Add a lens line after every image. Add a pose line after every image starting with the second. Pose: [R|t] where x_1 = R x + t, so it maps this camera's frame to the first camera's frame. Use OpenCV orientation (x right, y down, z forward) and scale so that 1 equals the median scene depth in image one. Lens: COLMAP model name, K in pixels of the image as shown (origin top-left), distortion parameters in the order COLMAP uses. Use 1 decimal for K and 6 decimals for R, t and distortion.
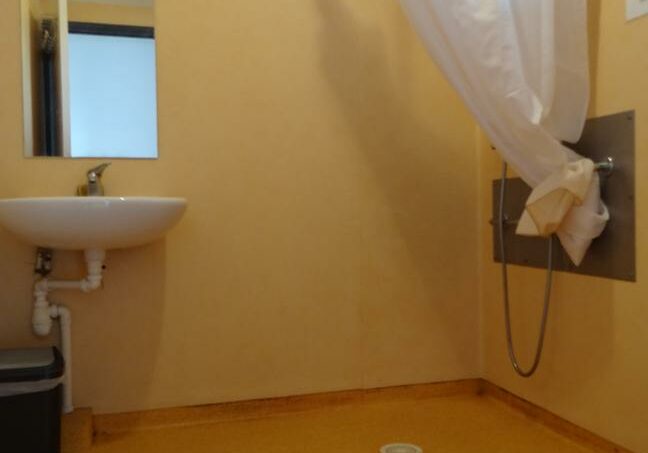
lens RADIAL K [[681.9, 0, 325.2], [0, 681.9, 219.3], [0, 0, 1]] dist [-0.000808, 0.010848]
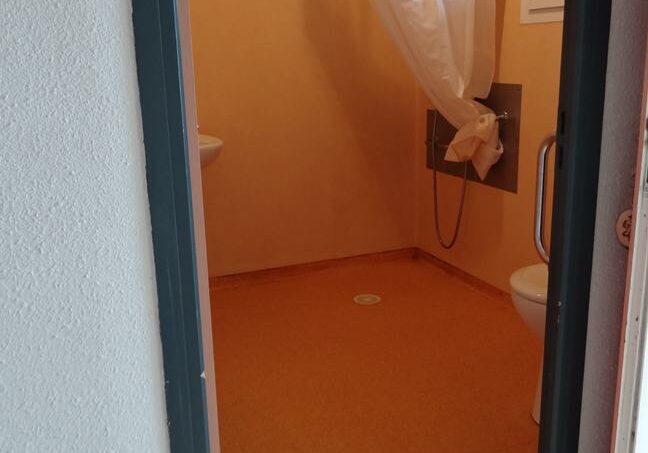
lens RADIAL K [[681.9, 0, 325.2], [0, 681.9, 219.3], [0, 0, 1]] dist [-0.000808, 0.010848]
pose [[0.992730, -0.035702, 0.114943, -0.157472], [0.009378, 0.975034, 0.221859, -0.183993], [-0.119994, -0.219168, 0.968280, -0.451177]]
